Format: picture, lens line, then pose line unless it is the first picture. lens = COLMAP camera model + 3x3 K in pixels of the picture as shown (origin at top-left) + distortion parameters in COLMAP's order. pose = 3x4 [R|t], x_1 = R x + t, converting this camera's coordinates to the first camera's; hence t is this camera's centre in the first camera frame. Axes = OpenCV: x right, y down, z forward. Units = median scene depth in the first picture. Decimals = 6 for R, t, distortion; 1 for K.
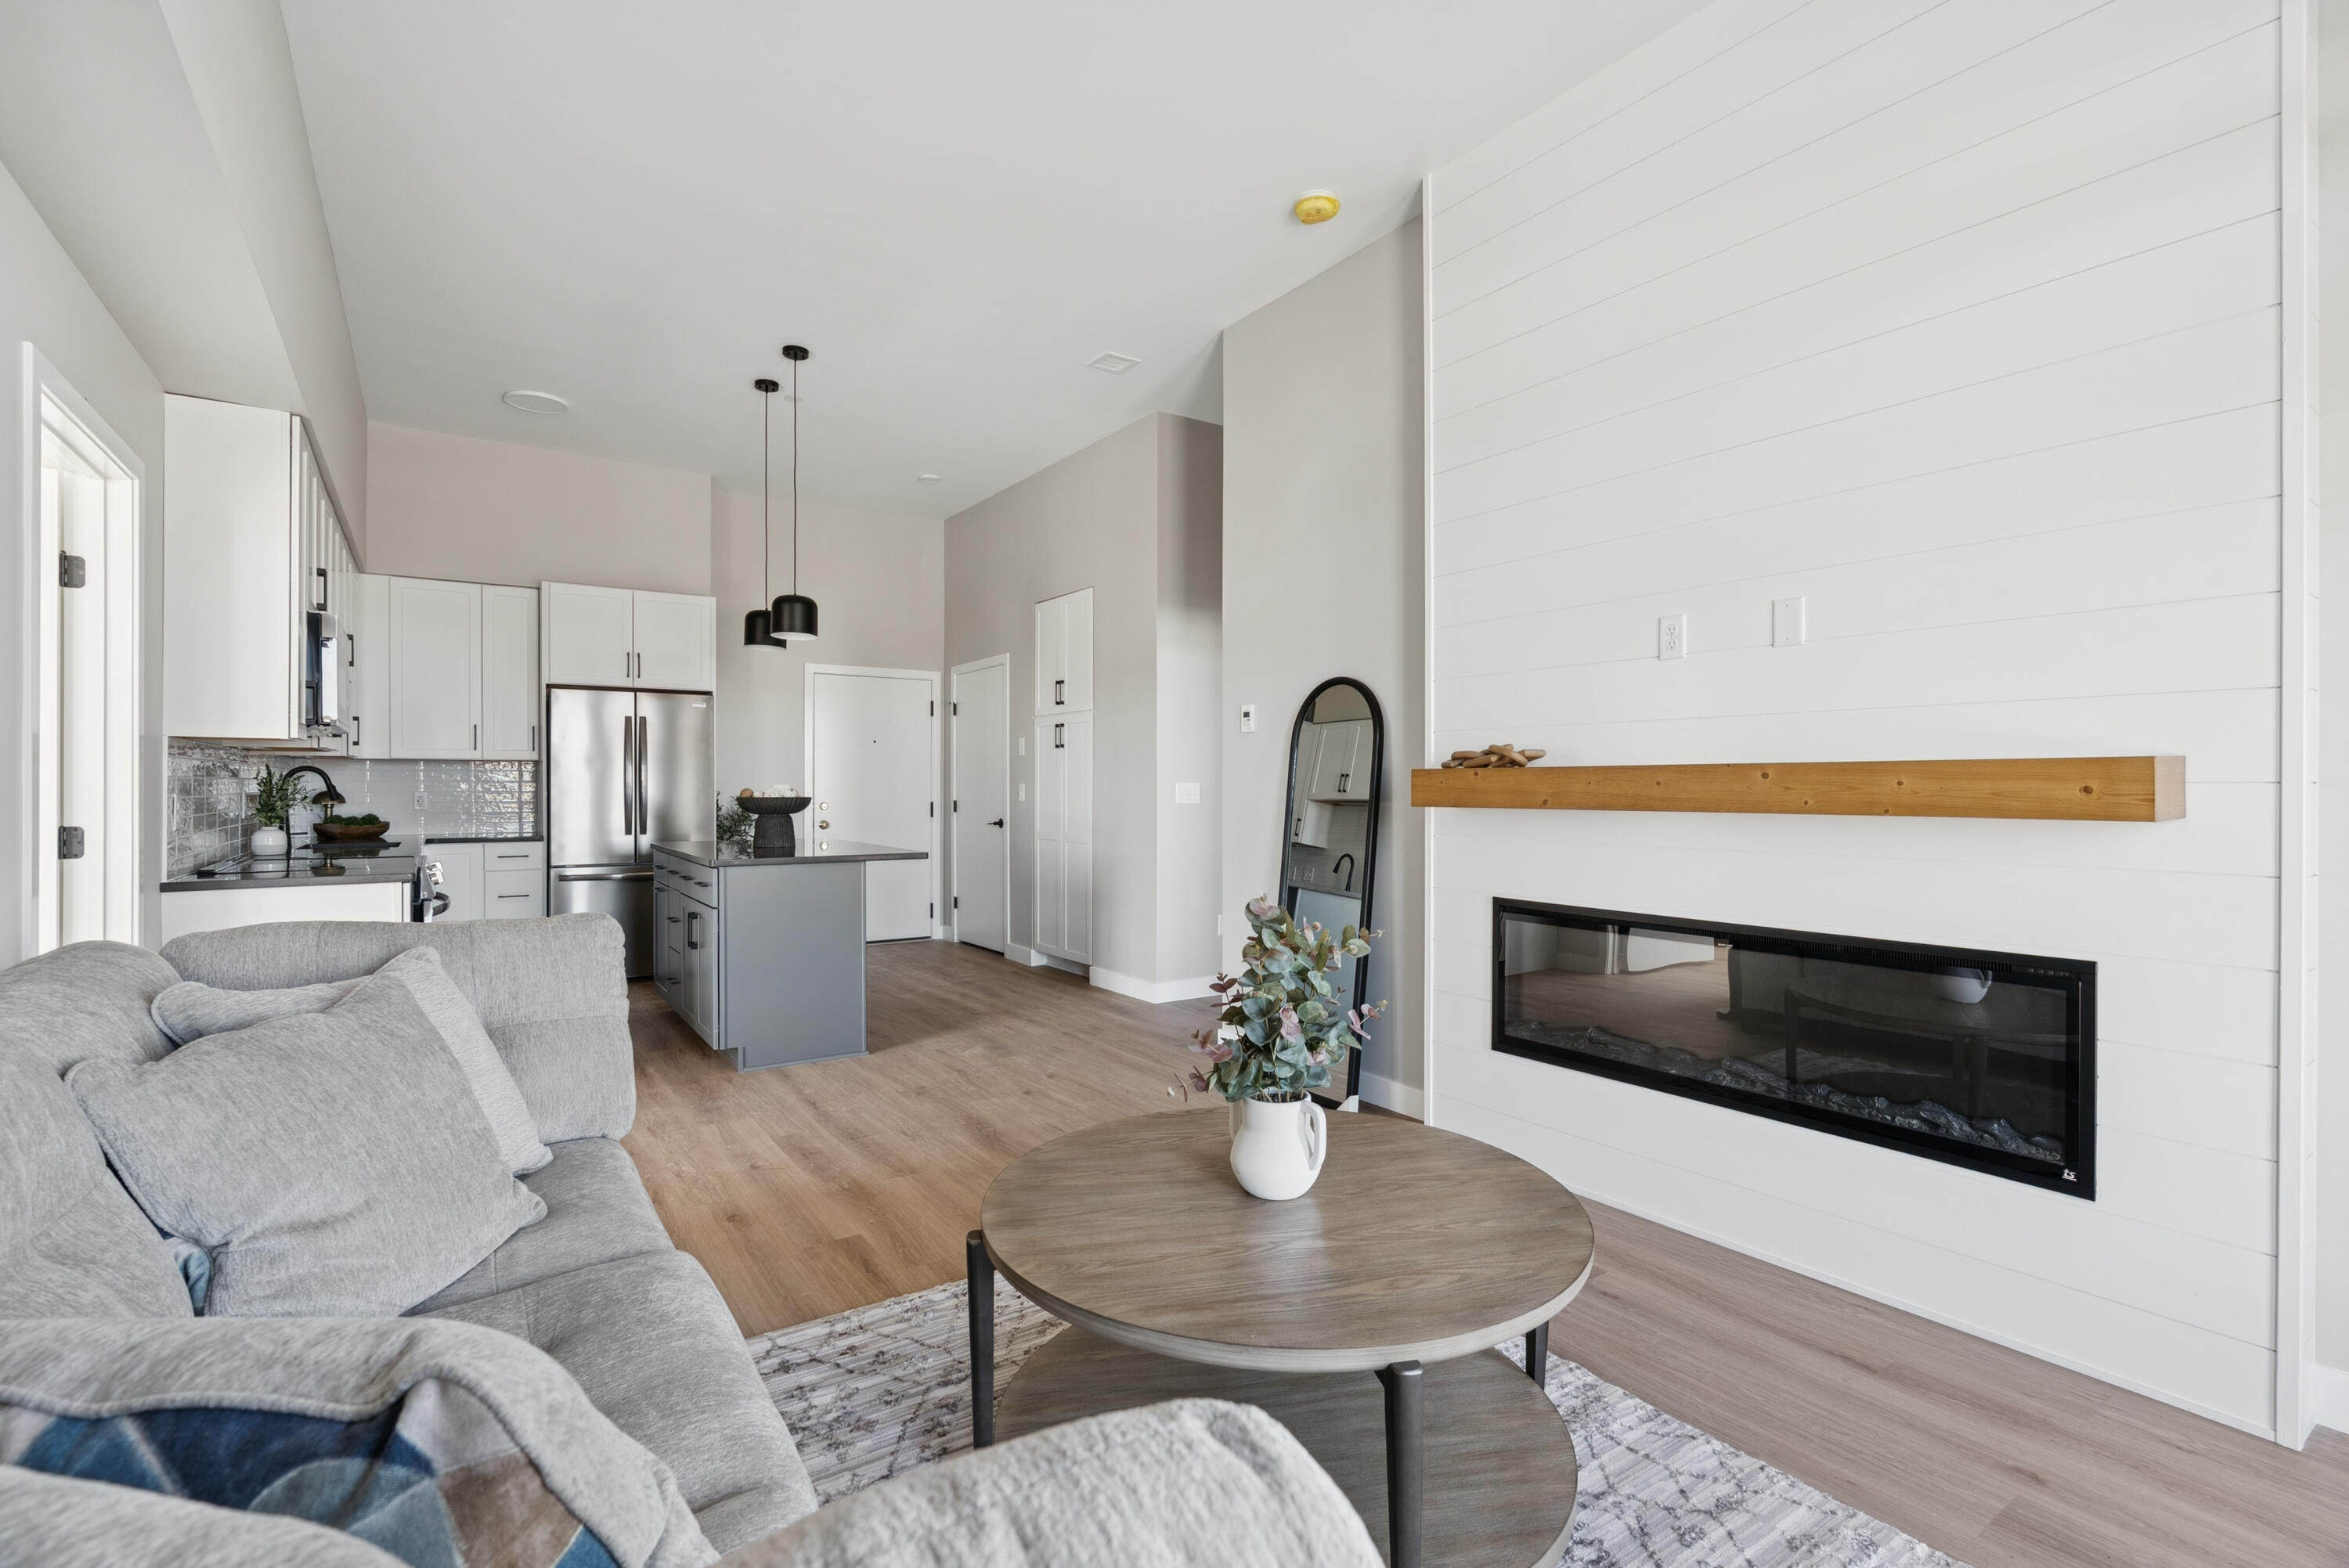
lens RADIAL K [[1059.0, 0, 1178.1], [0, 1059.0, 781.9], [0, 0, 1]] dist [-0.011943, -0.000337]
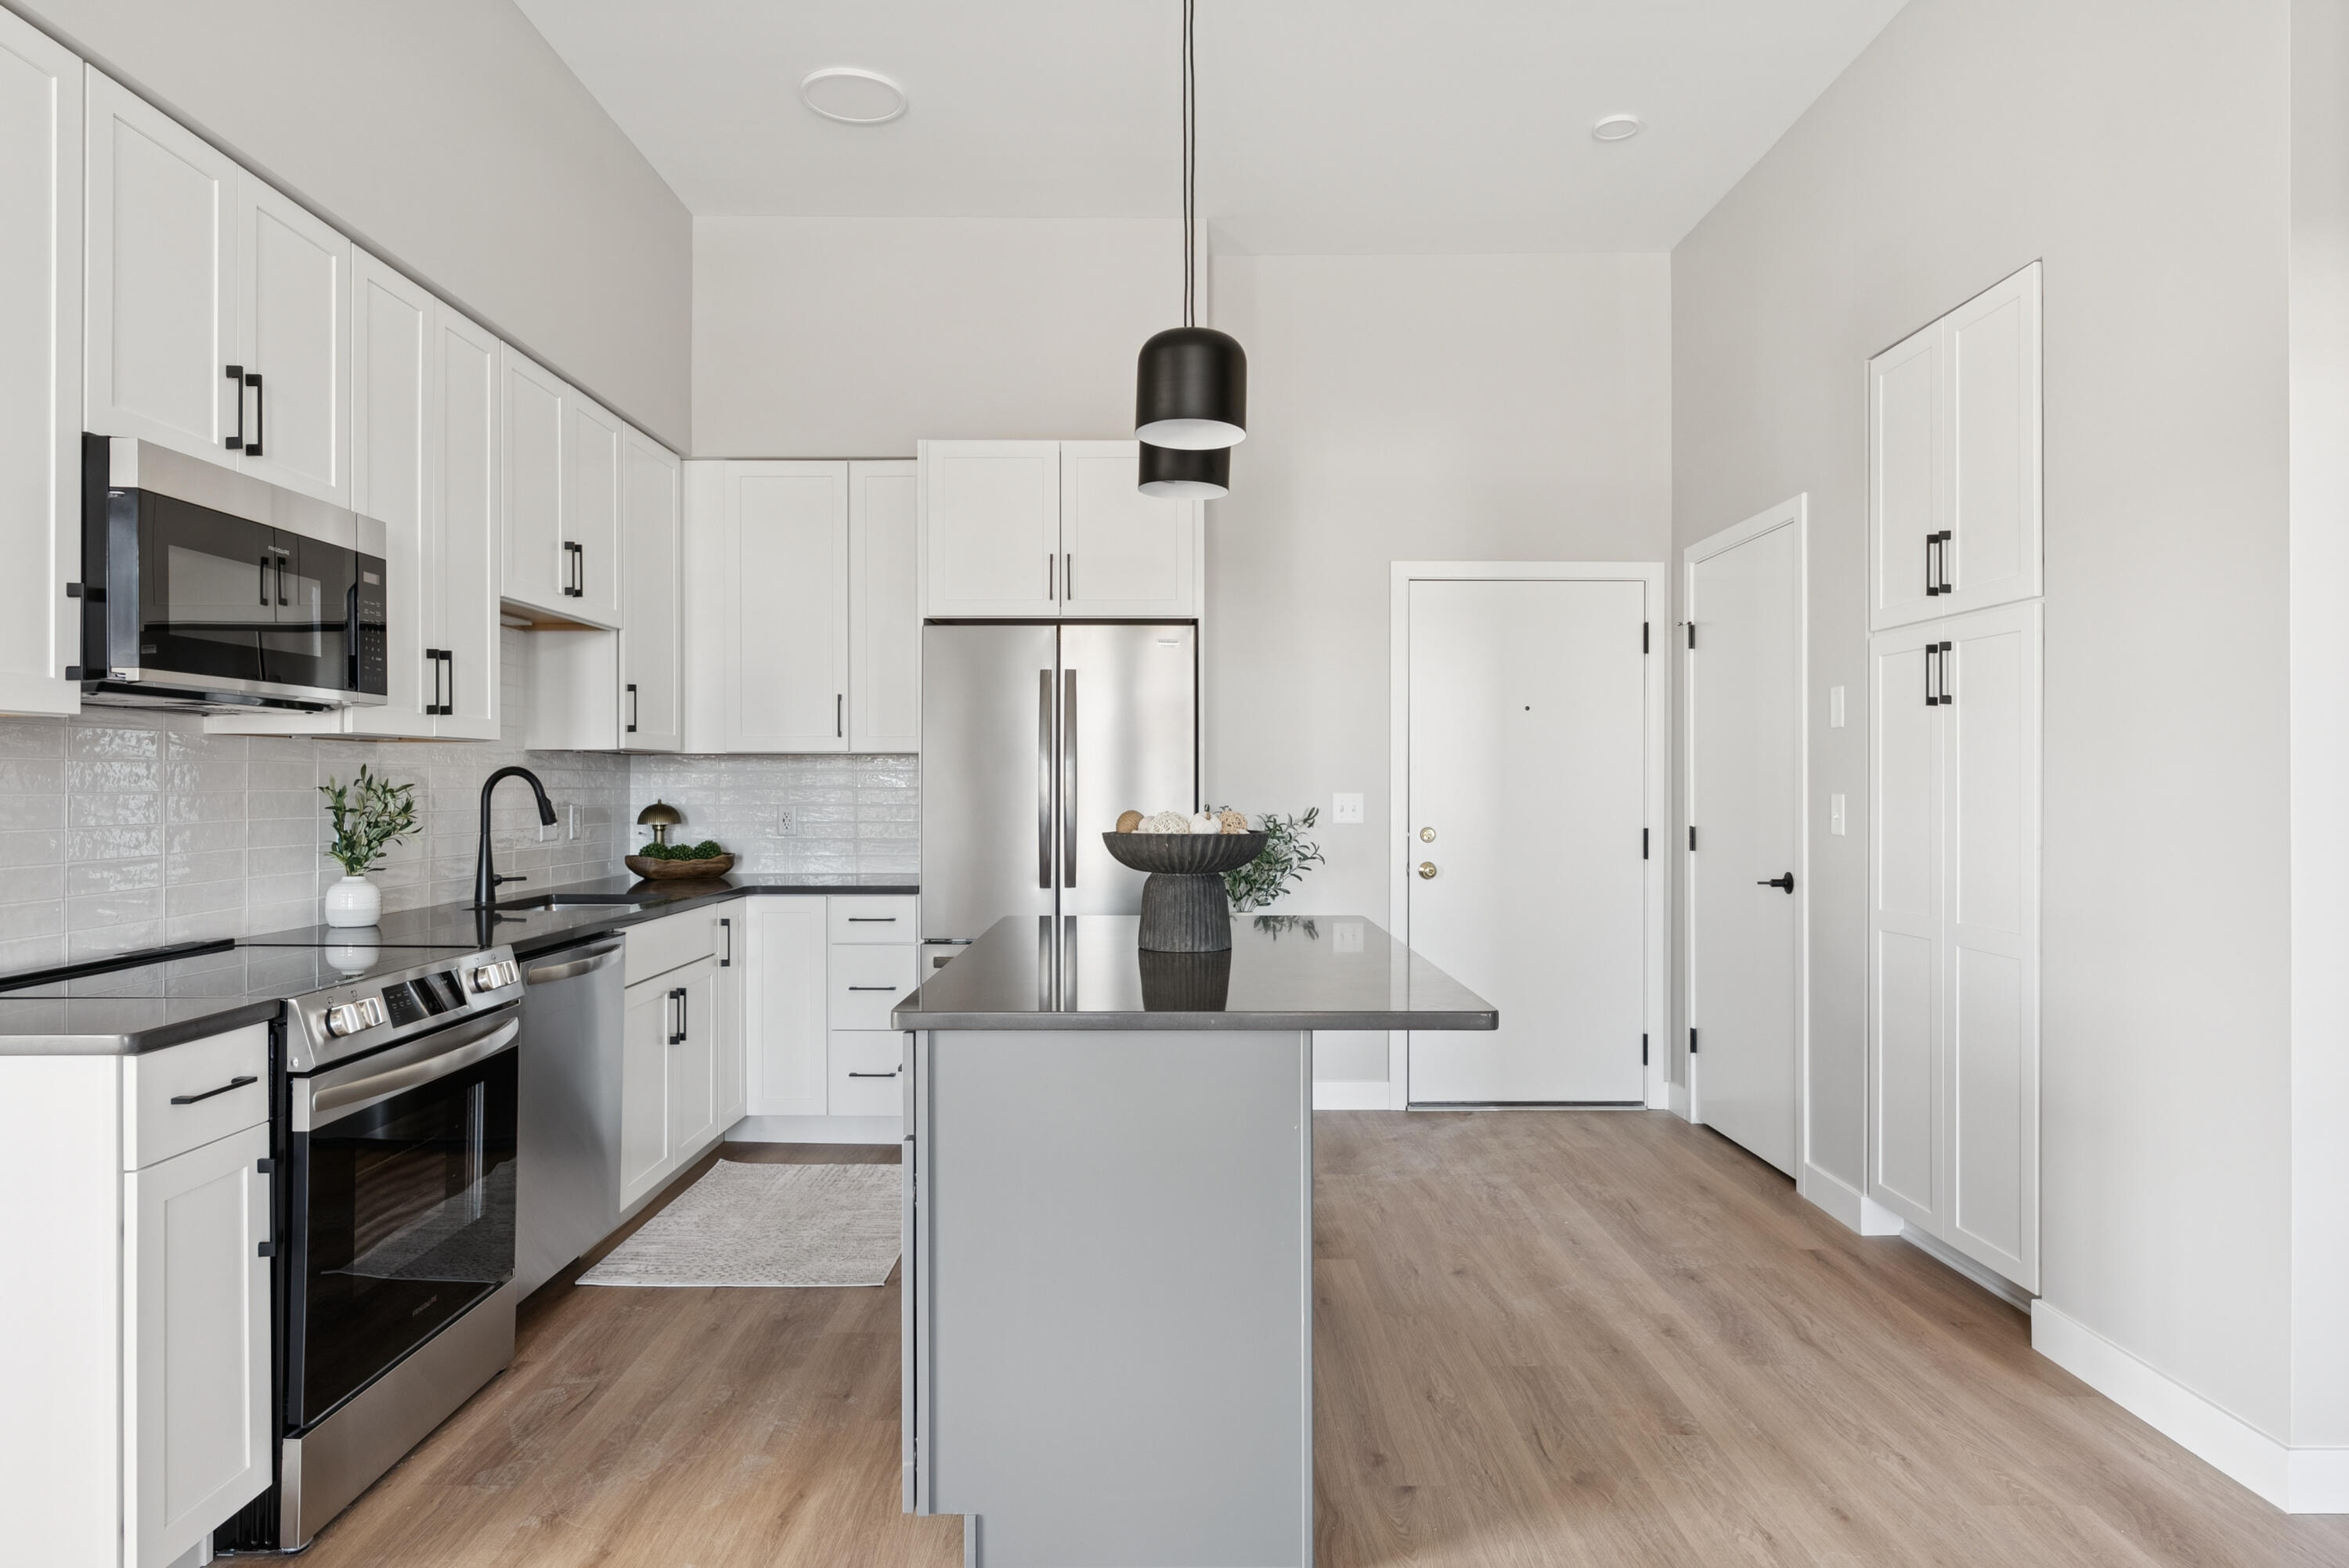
lens RADIAL K [[1387.3, 0, 1194.4], [0, 1387.3, 783.8], [0, 0, 1]] dist [-0.009813, 0.002140]
pose [[0.823013, -0.000124, -0.568023, -0.049417], [0.002366, 0.999992, 0.003210, -0.005325], [0.568018, -0.003986, 0.823006, 0.437556]]
